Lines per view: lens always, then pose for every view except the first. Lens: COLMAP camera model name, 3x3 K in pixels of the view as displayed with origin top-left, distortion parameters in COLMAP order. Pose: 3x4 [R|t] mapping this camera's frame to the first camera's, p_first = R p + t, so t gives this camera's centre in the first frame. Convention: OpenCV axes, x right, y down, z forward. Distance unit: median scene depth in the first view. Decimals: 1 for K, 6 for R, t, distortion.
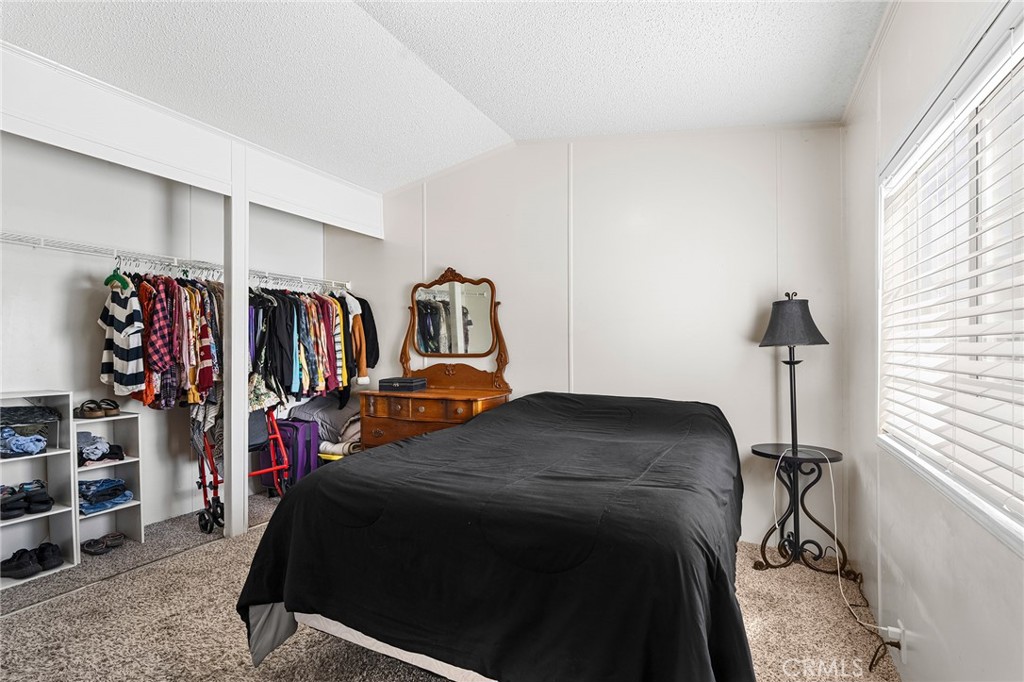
lens RADIAL K [[474.5, 0, 513.4], [0, 474.5, 352.6], [0, 0, 1]] dist [0.001101, 0.000220]
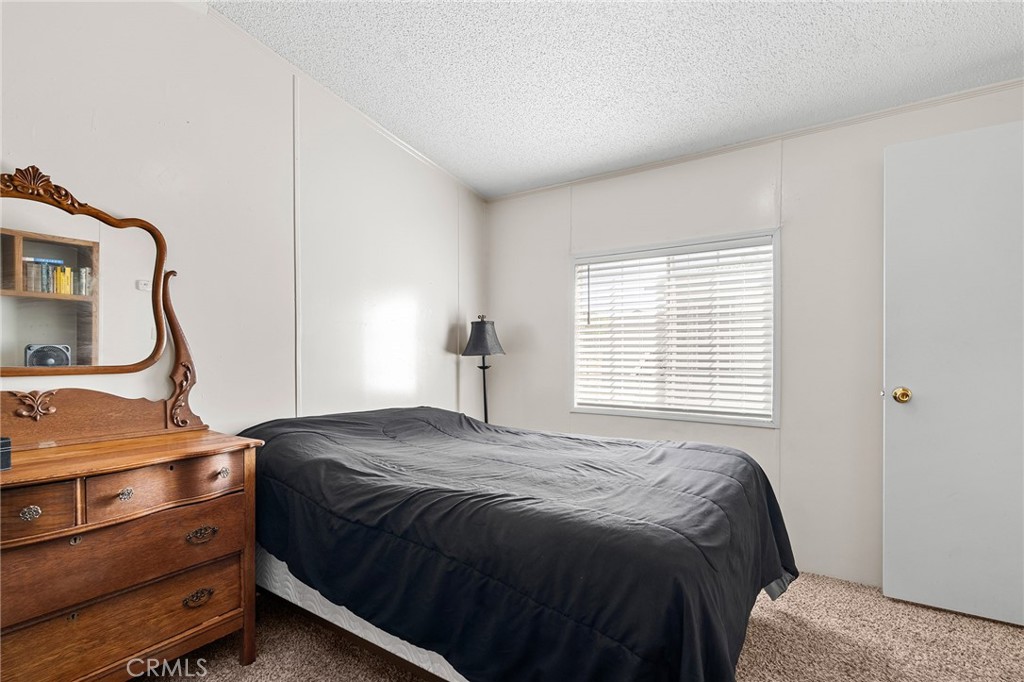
lens RADIAL K [[474.5, 0, 513.4], [0, 474.5, 352.6], [0, 0, 1]] dist [0.001101, 0.000220]
pose [[0.113630, 0.009909, 0.993474, -0.743766], [0.002945, 0.999943, -0.010310, -0.007025], [-0.993519, 0.004098, 0.113594, 0.759602]]
